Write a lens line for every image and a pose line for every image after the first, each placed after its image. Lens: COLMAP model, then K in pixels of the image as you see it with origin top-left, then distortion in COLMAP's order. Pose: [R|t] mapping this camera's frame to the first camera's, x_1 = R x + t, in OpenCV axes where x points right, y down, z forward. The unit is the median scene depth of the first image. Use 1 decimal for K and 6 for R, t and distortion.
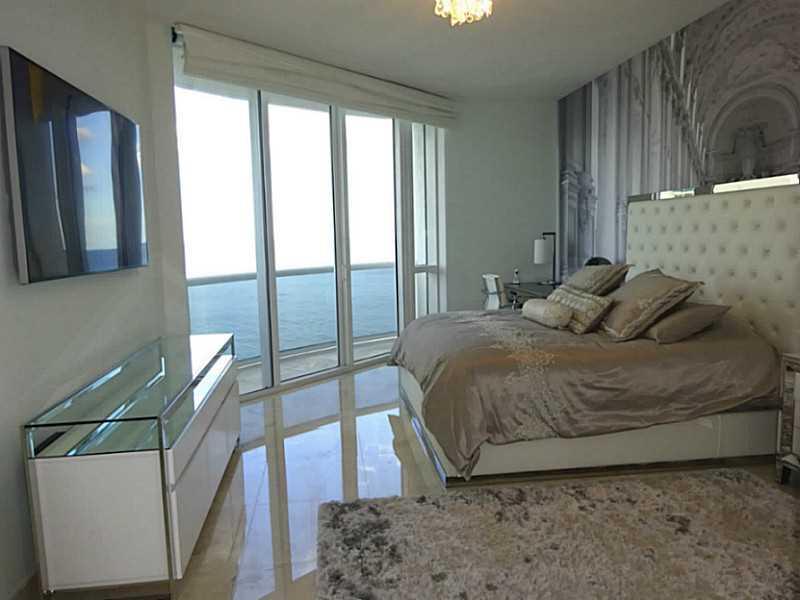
lens RADIAL K [[584.2, 0, 400.0], [0, 584.2, 300.0], [0, 0, 1]] dist [-0.003340, -0.008929]
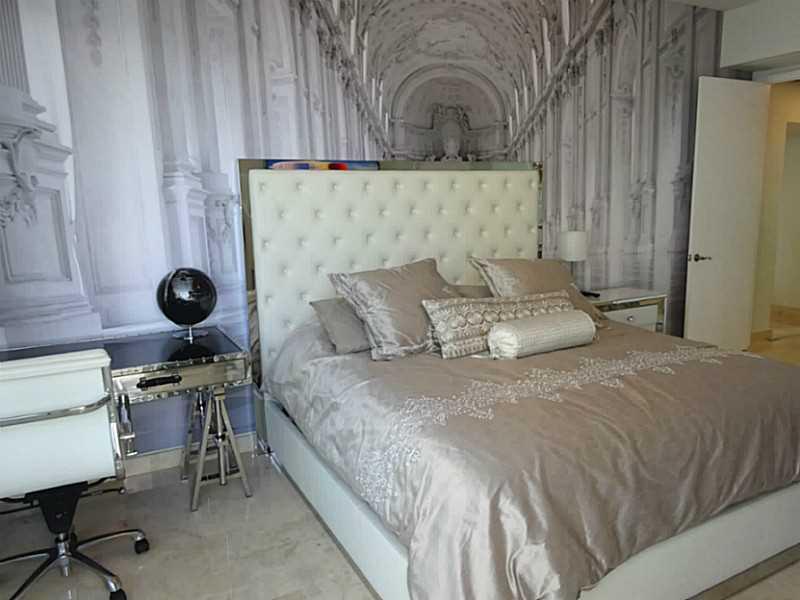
lens RADIAL K [[565.8, 0, 400.0], [0, 565.8, 300.0], [0, 0, 1]] dist [0.002589, 0.000163]
pose [[-0.337220, -0.123636, 0.933272, -0.260927], [0.139112, 0.973912, 0.179285, -0.138356], [-0.931091, 0.190288, -0.311223, 1.239129]]
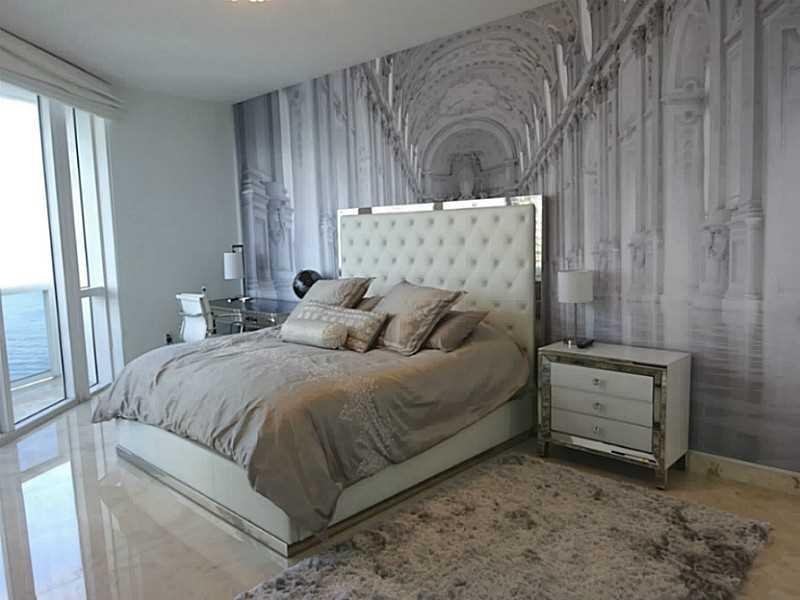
lens RADIAL K [[584.2, 0, 400.0], [0, 584.2, 300.0], [0, 0, 1]] dist [-0.003340, -0.008929]
pose [[0.772117, -0.071308, 0.631467, -0.211822], [0.079689, 0.996705, 0.015114, -0.031817], [-0.630465, 0.038651, 0.775255, 0.173080]]
